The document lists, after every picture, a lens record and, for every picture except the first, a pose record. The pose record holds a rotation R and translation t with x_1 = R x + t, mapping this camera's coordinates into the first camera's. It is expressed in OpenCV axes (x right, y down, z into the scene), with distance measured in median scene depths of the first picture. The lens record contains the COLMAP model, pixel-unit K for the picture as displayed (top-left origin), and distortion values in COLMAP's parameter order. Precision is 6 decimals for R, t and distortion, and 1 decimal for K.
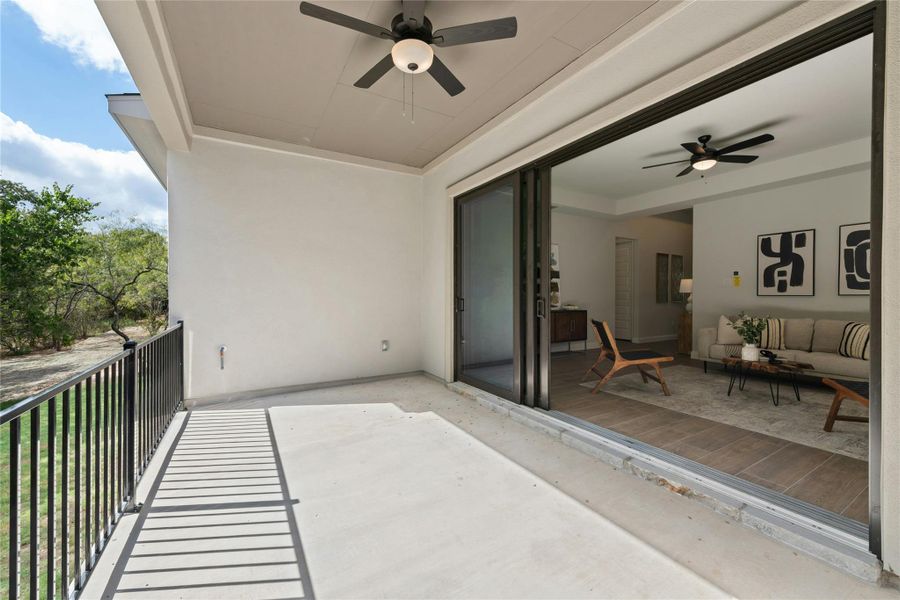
lens RADIAL K [[353.7, 0, 457.2], [0, 353.7, 296.6], [0, 0, 1]] dist [0.000916, -0.000135]
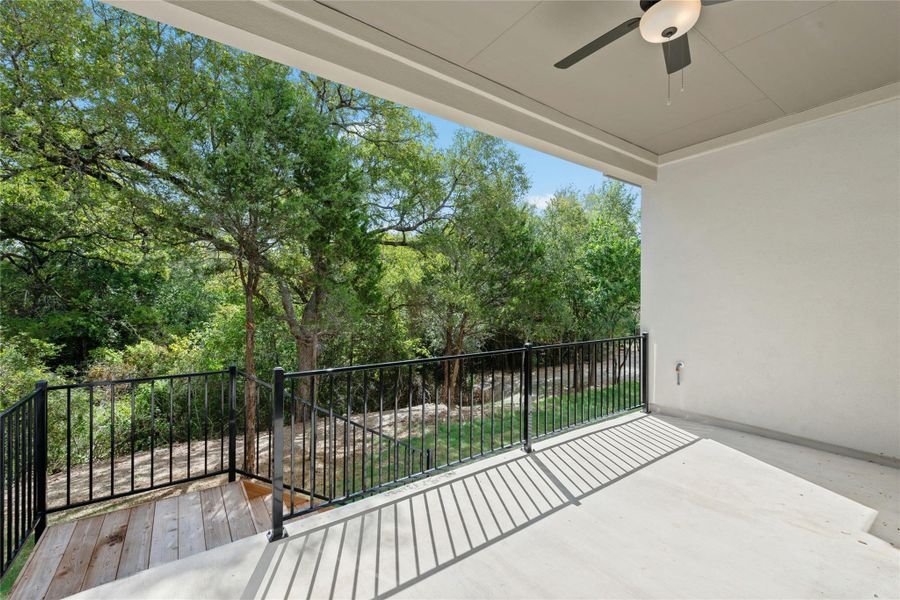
lens RADIAL K [[376.7, 0, 450.0], [0, 376.7, 300.0], [0, 0, 1]] dist [0.002324, -0.000159]
pose [[0.069431, 0.002578, -0.997583, 0.410037], [-0.006767, 0.999975, 0.002113, -0.040349], [0.997564, 0.006603, 0.069447, 0.293293]]
